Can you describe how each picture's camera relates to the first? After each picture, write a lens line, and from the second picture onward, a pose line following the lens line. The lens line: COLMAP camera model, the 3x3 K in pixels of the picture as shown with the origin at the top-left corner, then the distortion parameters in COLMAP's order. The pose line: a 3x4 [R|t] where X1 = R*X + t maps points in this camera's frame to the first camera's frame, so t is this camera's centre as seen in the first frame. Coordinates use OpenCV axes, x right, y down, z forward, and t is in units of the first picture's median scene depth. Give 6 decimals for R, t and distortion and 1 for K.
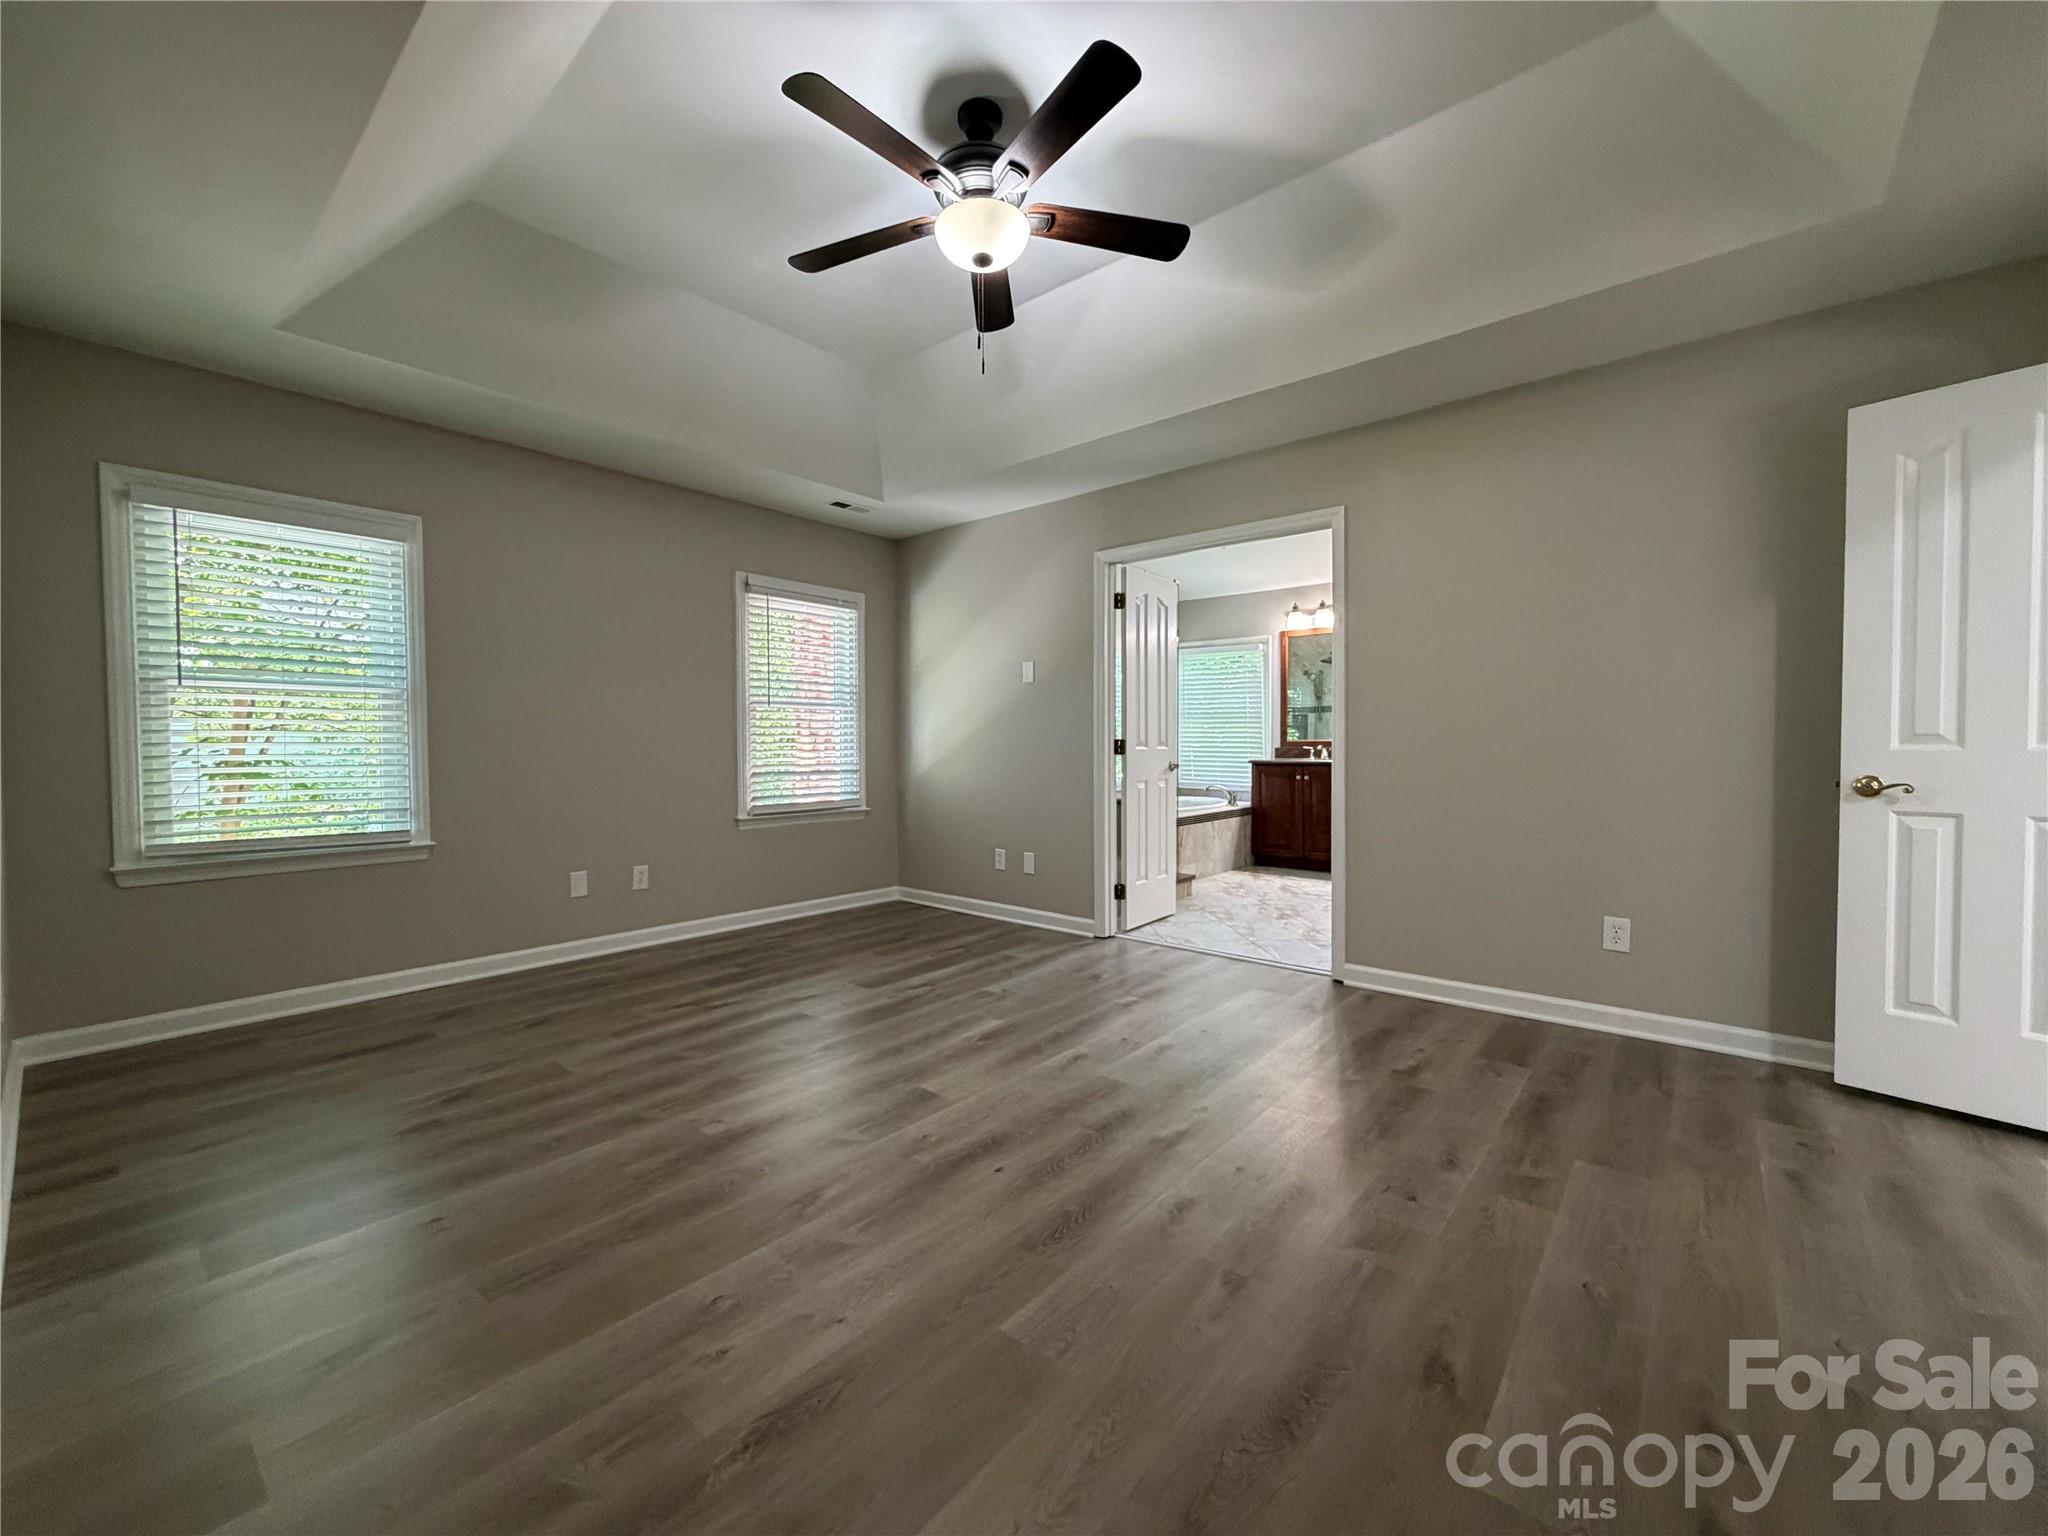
lens RADIAL K [[819.1, 0, 1018.3], [0, 819.1, 765.7], [0, 0, 1]] dist [0.000162, 0.000329]
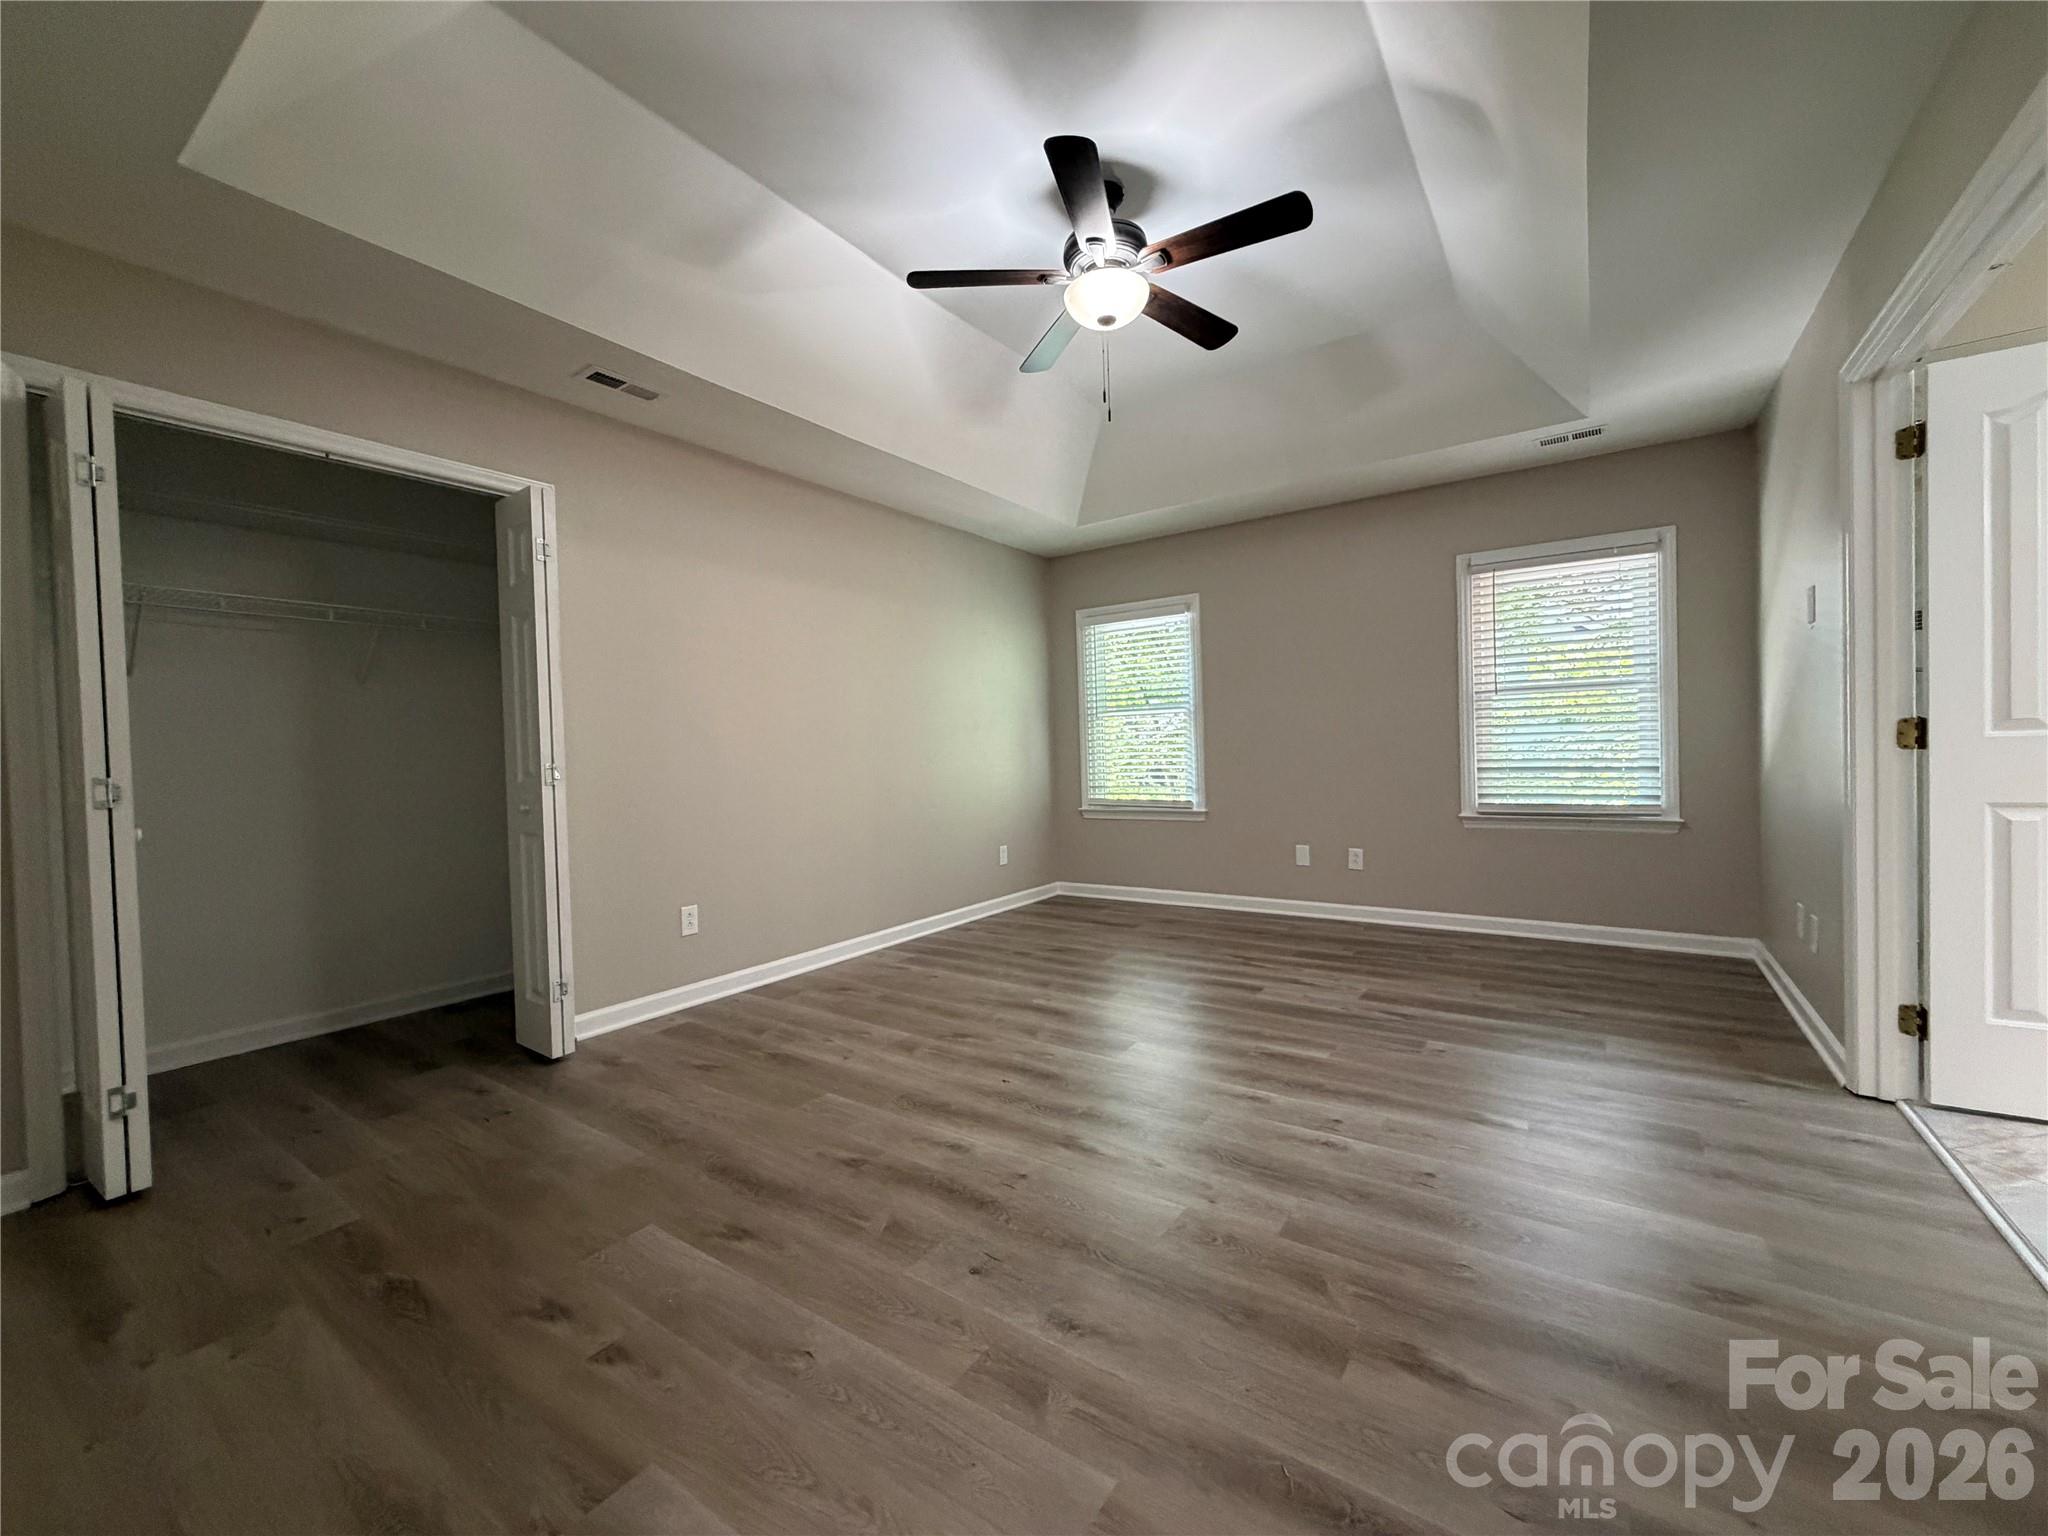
lens RADIAL K [[820.1, 0, 1017.5], [0, 820.1, 766.2], [0, 0, 1]] dist [-0.000942, 0.000412]
pose [[0.095509, 0.021420, -0.995198, 0.747633], [0.003390, 0.999756, 0.021843, -0.020561], [0.995423, -0.005460, 0.095413, 0.531079]]
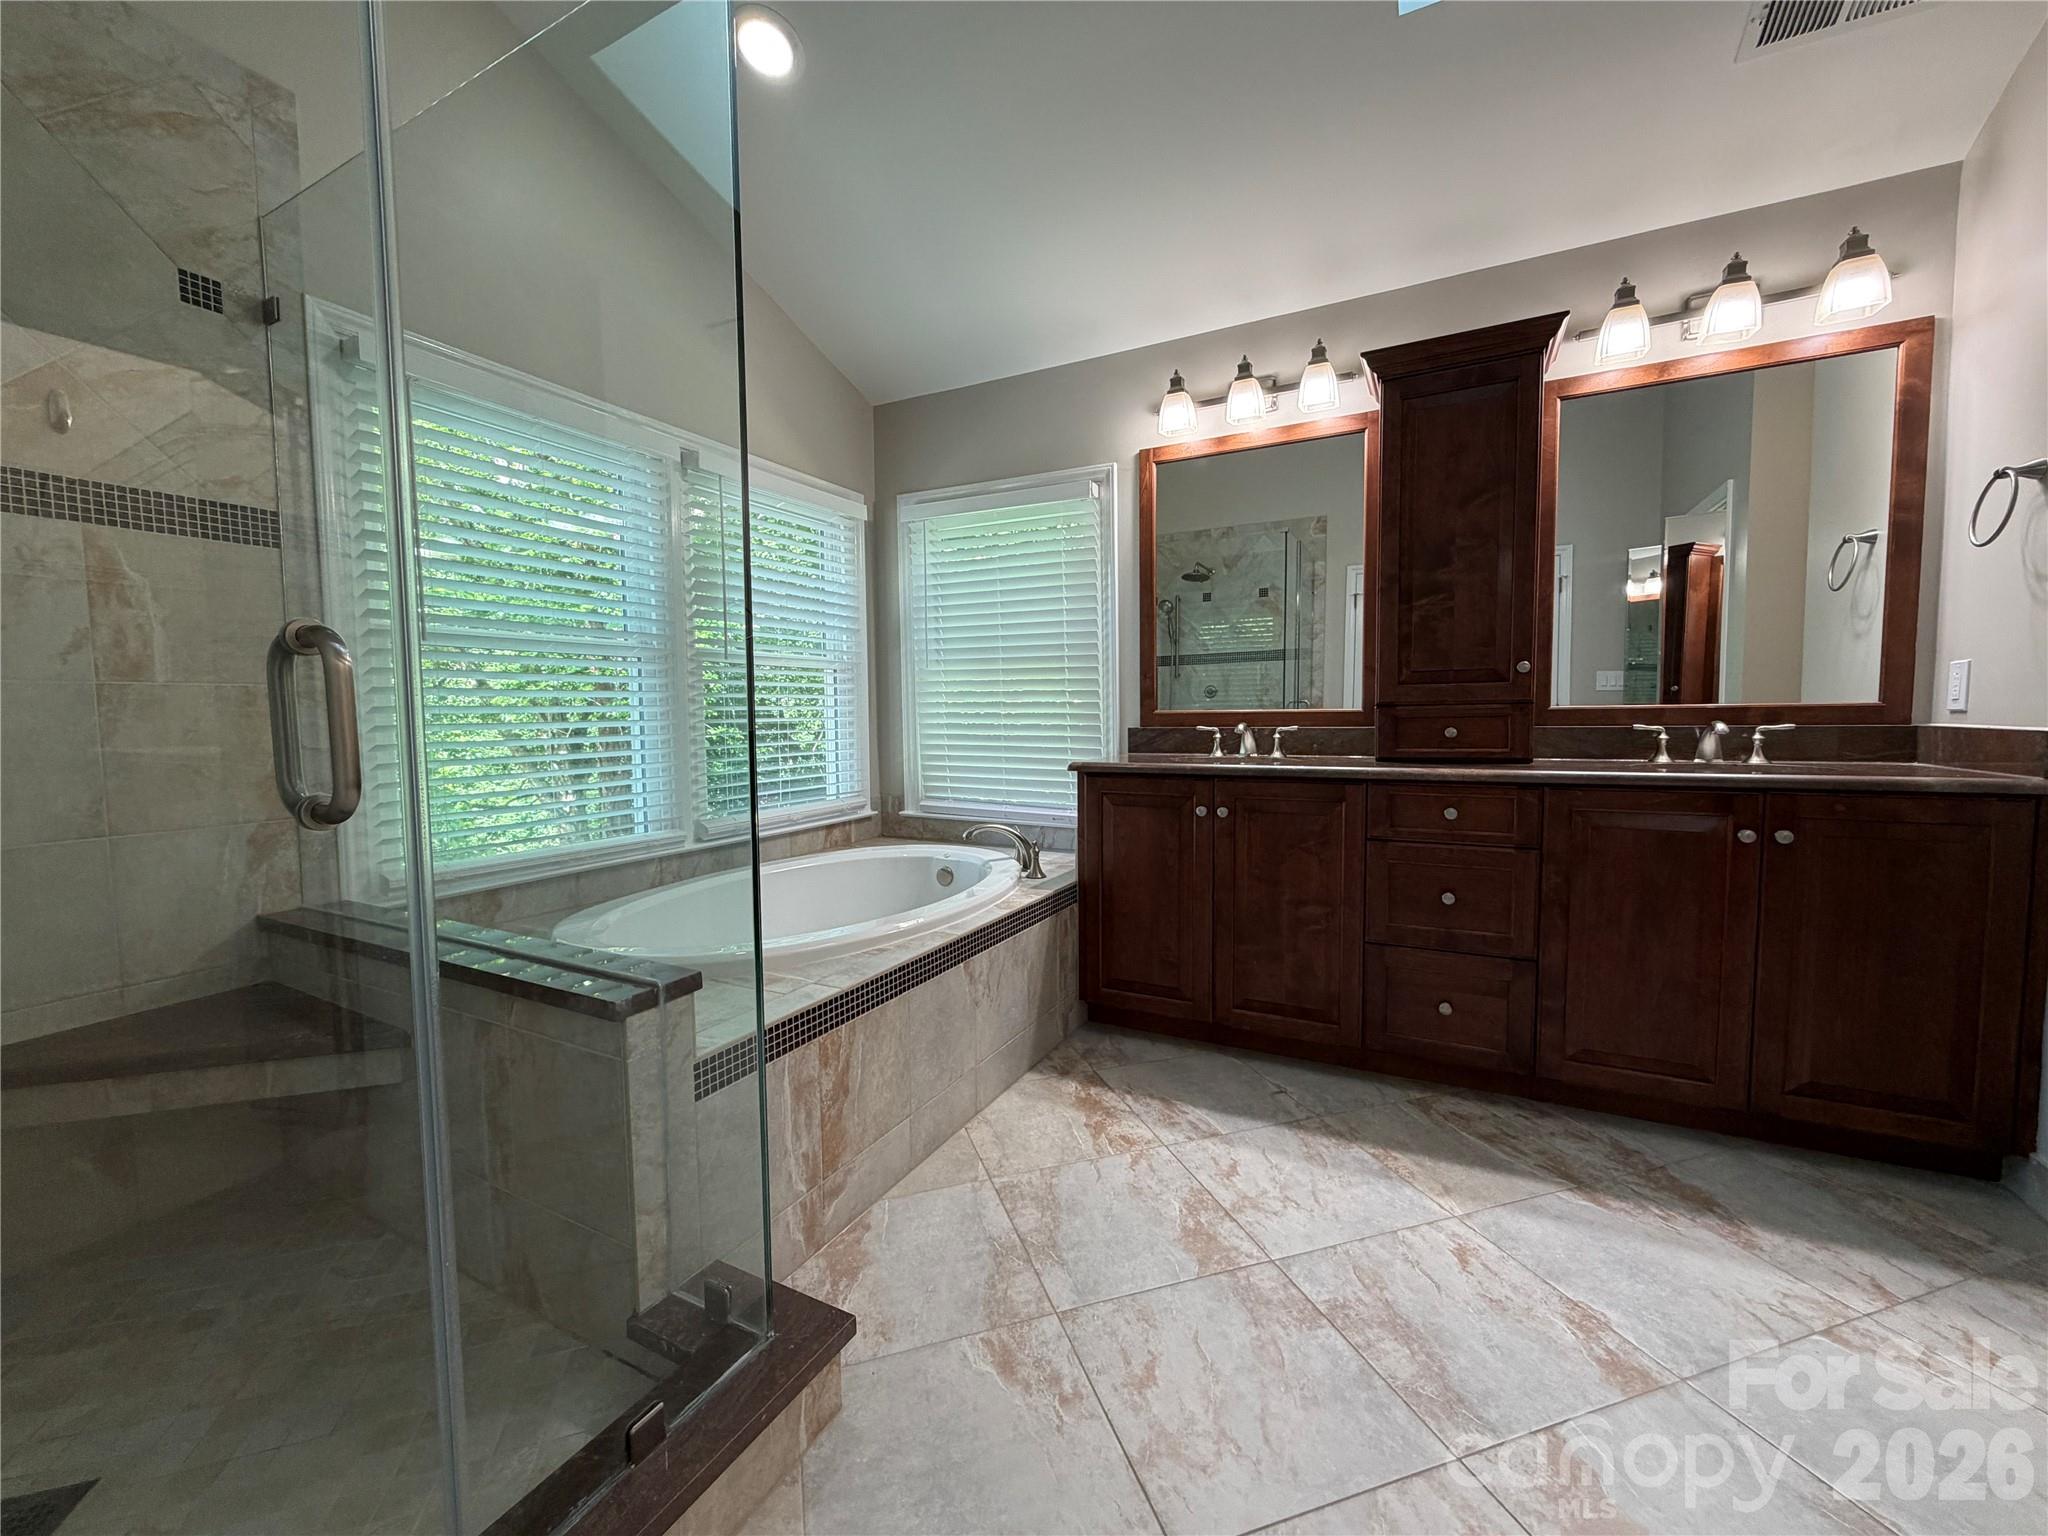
lens RADIAL K [[819.1, 0, 1018.3], [0, 819.1, 765.7], [0, 0, 1]] dist [0.000162, 0.000329]
pose [[0.976129, -0.021865, 0.216088, 0.348715], [0.014196, 0.999215, 0.036979, -0.040968], [-0.216727, -0.033029, 0.975673, 1.261324]]
